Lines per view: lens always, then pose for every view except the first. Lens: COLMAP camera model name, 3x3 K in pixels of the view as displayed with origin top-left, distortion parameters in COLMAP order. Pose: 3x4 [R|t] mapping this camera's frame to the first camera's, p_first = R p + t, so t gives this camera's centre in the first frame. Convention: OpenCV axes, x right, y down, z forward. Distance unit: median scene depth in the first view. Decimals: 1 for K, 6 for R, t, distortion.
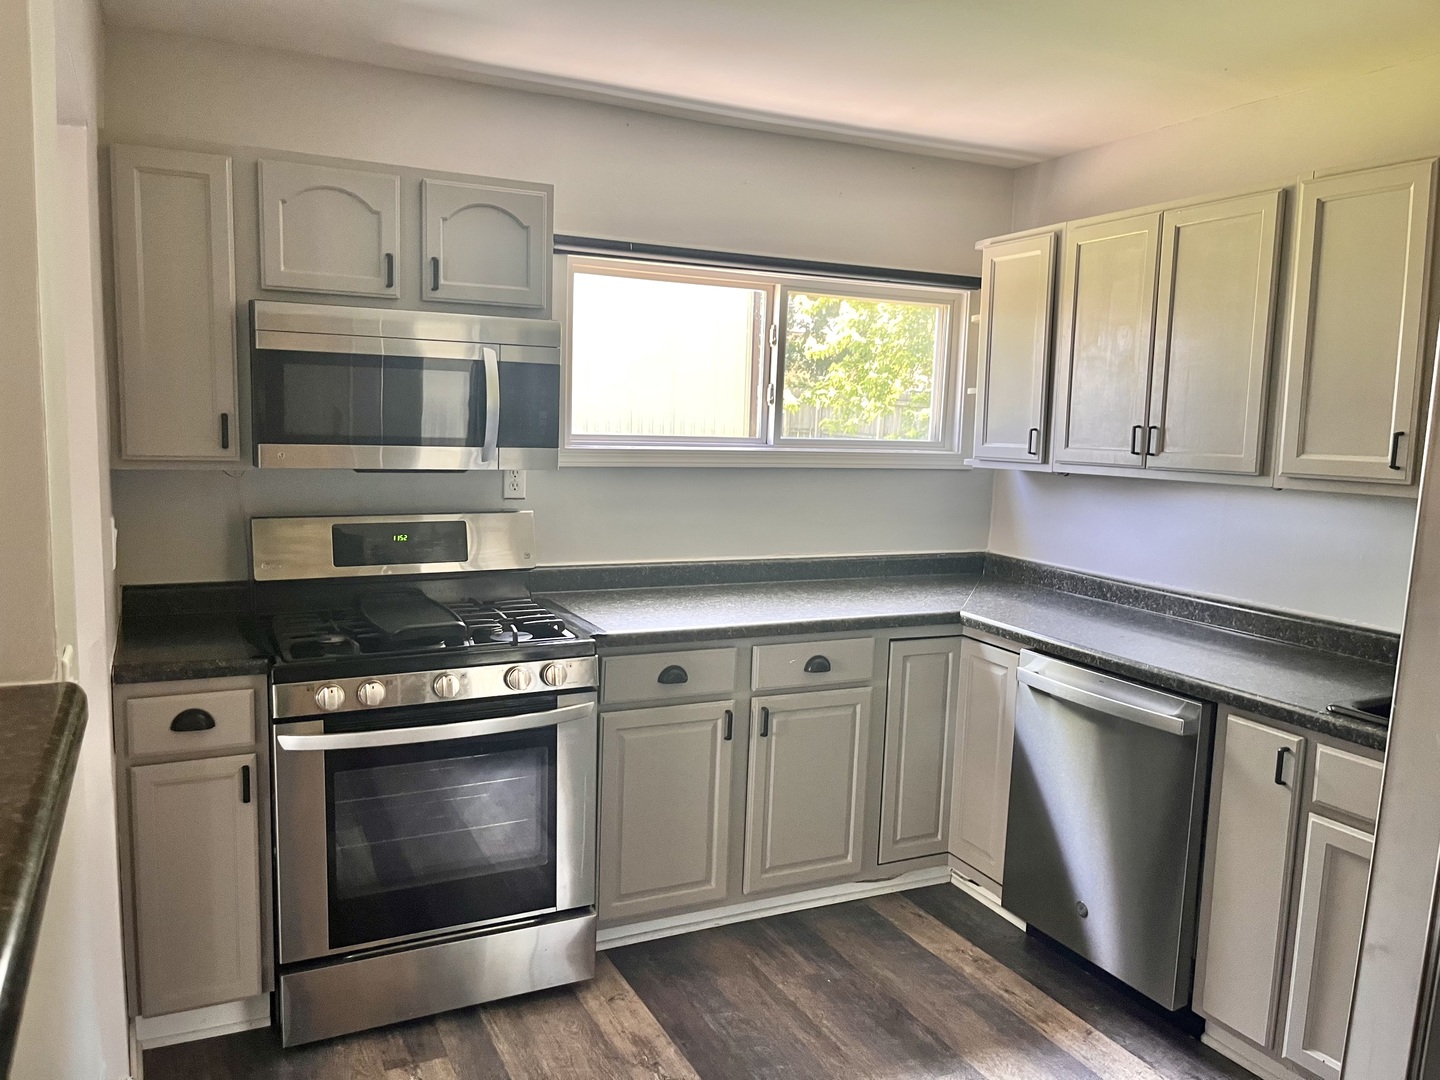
lens RADIAL K [[1098.9, 0, 720.0], [0, 1098.9, 540.0], [0, 0, 1]] dist [0.010860, -0.068741]
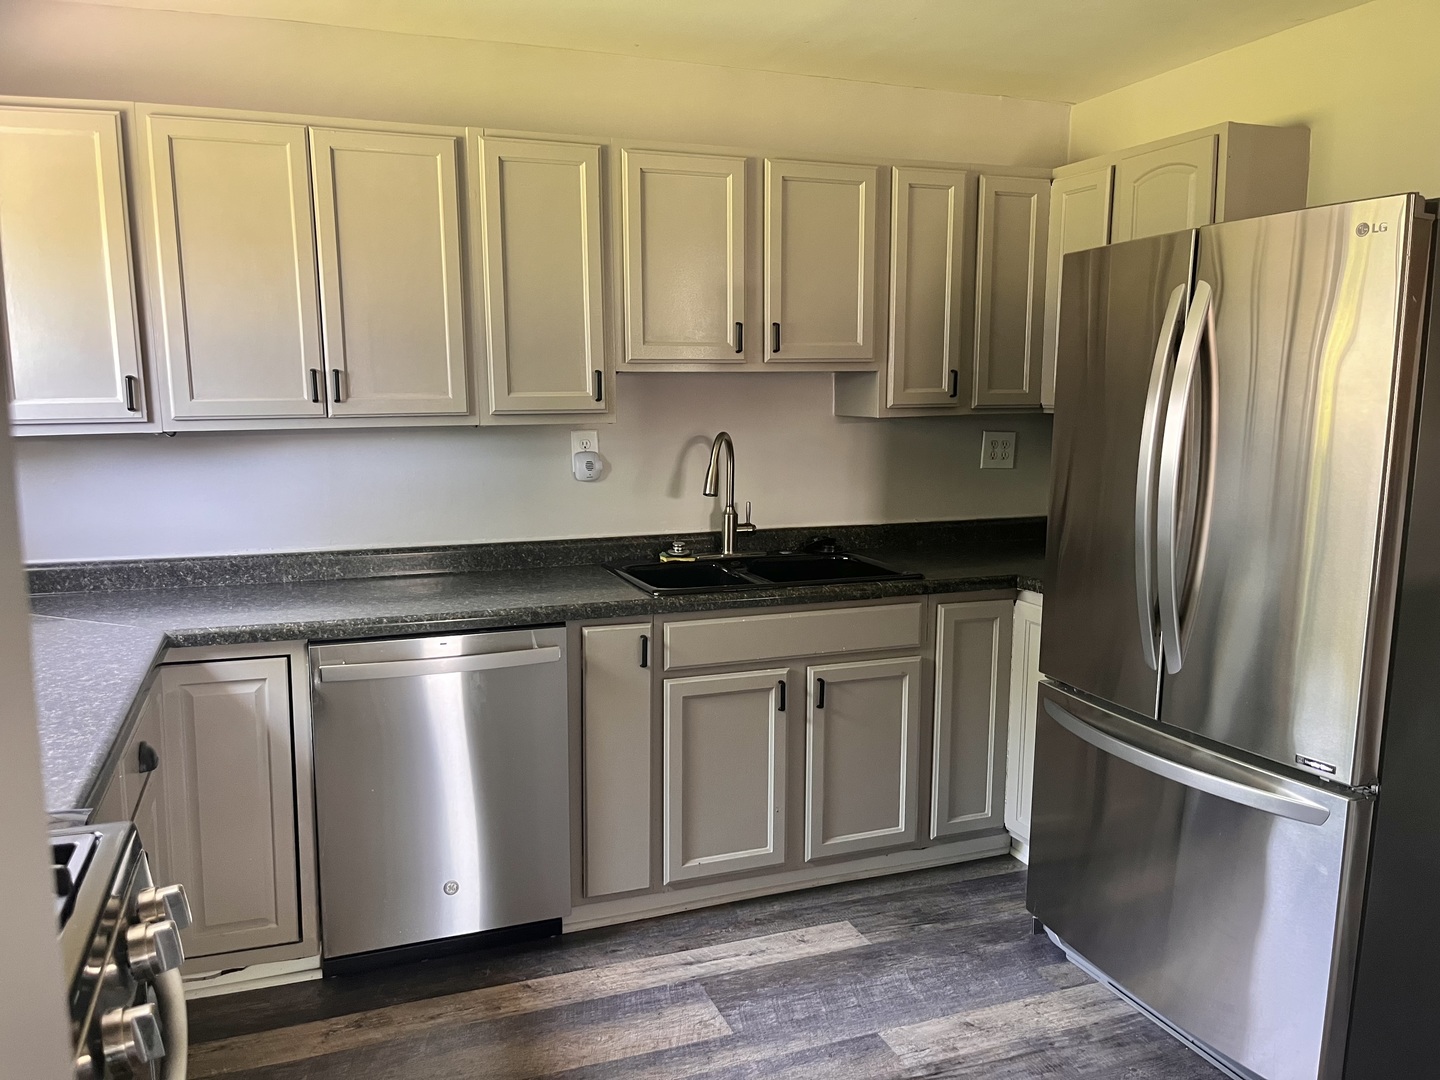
lens RADIAL K [[1054.4, 0, 720.0], [0, 1054.4, 540.0], [0, 0, 1]] dist [0.021675, 0.001439]
pose [[0.096566, -0.165199, 0.981521, -0.456141], [0.119844, 0.980885, 0.153301, -0.061901], [-0.988085, 0.102826, 0.114518, 0.601626]]
